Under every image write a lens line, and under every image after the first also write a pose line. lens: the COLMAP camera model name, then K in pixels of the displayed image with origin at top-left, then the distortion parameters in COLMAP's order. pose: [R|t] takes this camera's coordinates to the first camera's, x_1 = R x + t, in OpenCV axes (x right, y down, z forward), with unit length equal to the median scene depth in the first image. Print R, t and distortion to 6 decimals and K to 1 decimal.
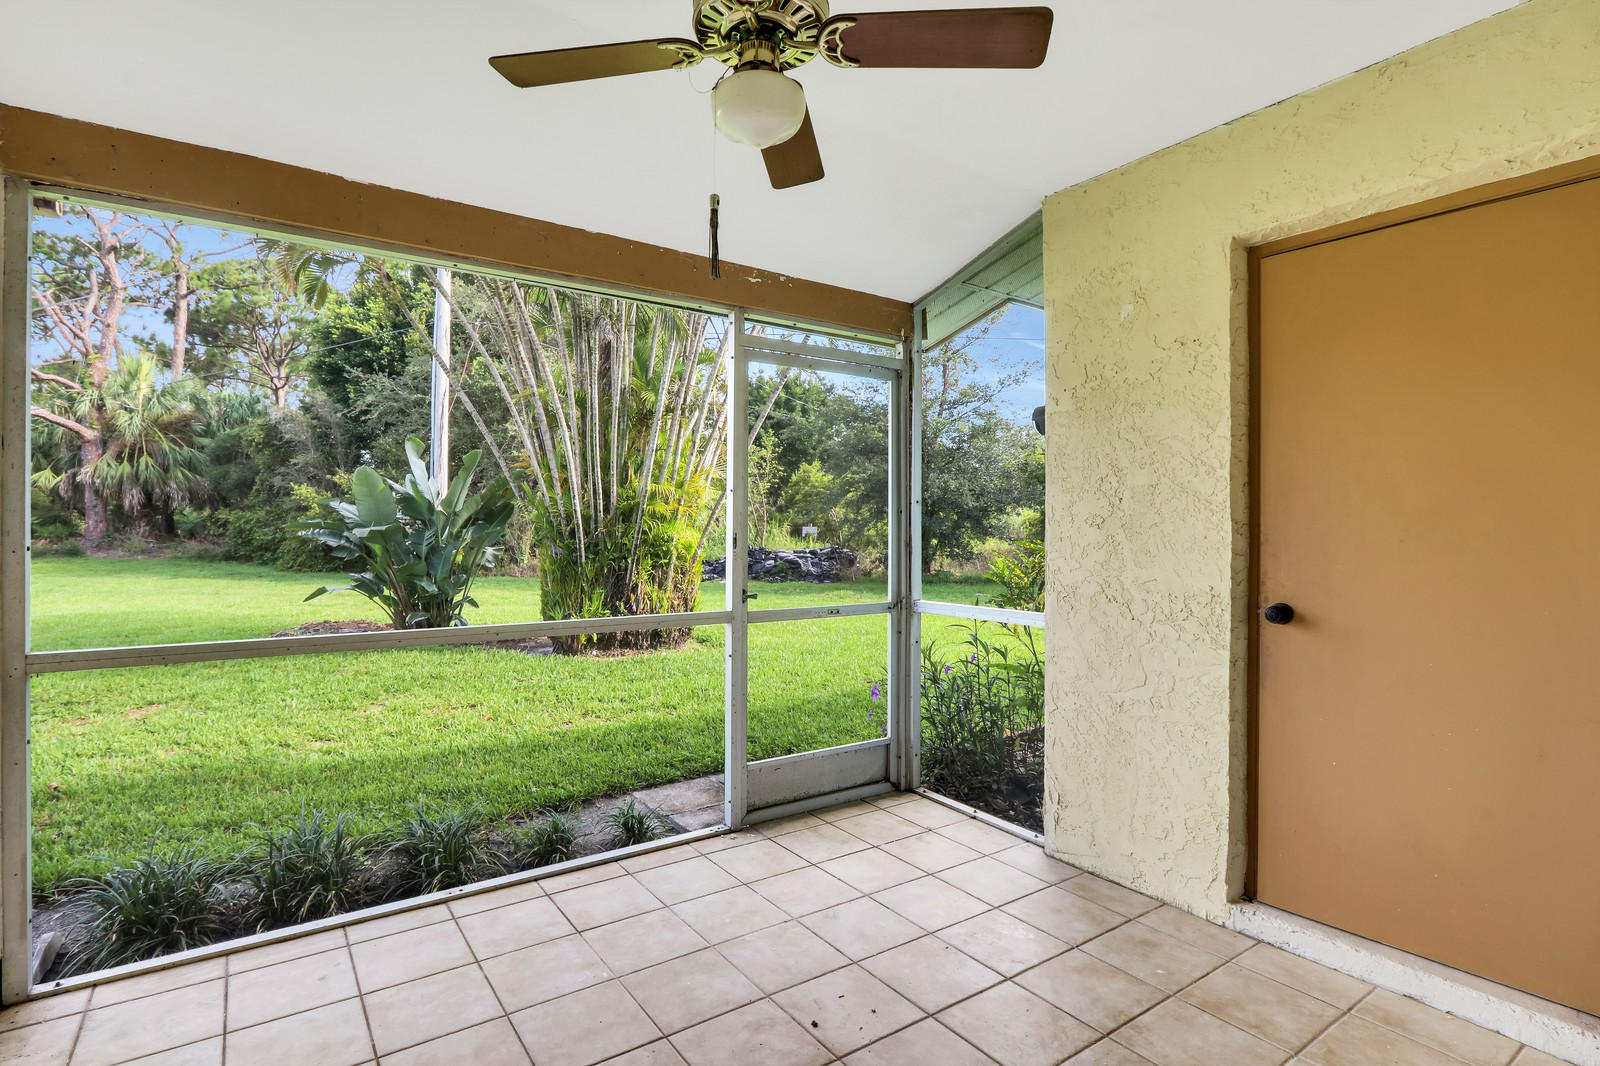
lens RADIAL K [[775.8, 0, 797.7], [0, 775.8, 525.0], [0, 0, 1]] dist [-0.013244, 0.001500]
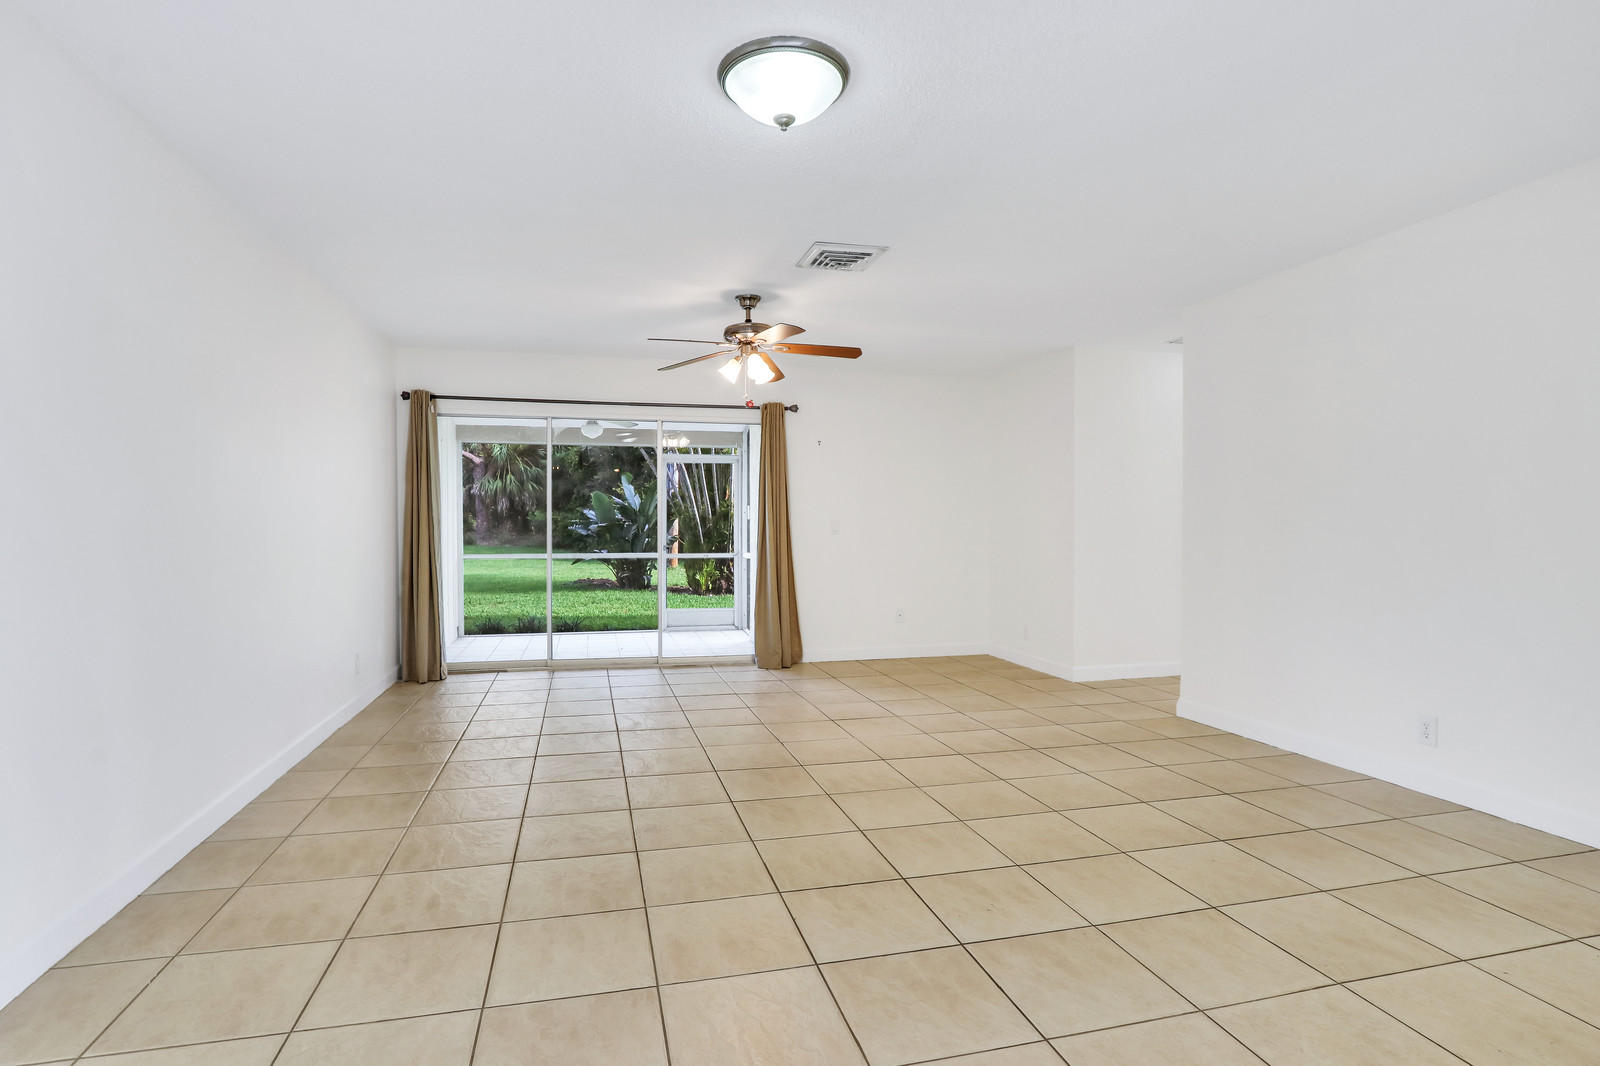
lens RADIAL K [[775.8, 0, 796.9], [0, 775.8, 536.7], [0, 0, 1]] dist [-0.013244, 0.001500]
pose [[0.937425, 0.001297, -0.348184, 0.173664], [0.005873, 0.999792, 0.019536, -0.000202], [0.348137, -0.020359, 0.937223, -0.186429]]
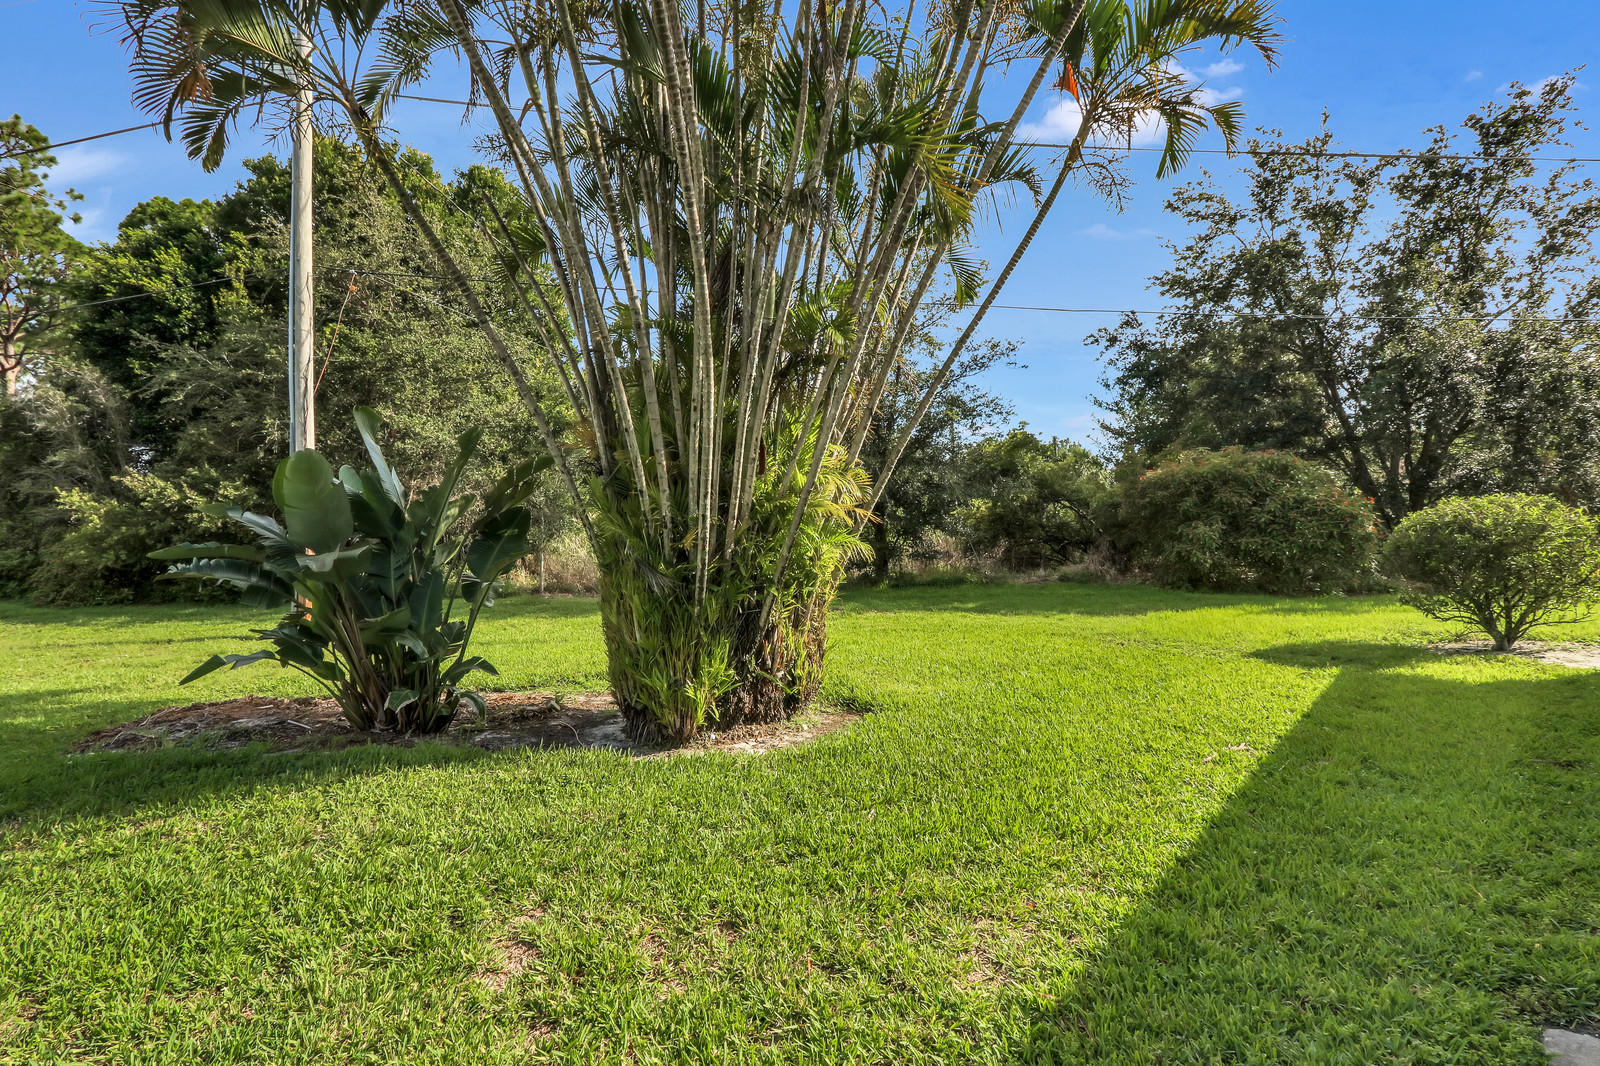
lens RADIAL K [[775.8, 0, 801.0], [0, 775.8, 525.3], [0, 0, 1]] dist [-0.013244, 0.001500]
pose [[0.975713, -0.024359, 0.217694, -0.106216], [0.024173, 0.999702, 0.003520, -0.003686], [-0.217715, 0.001828, 0.976011, 0.115166]]
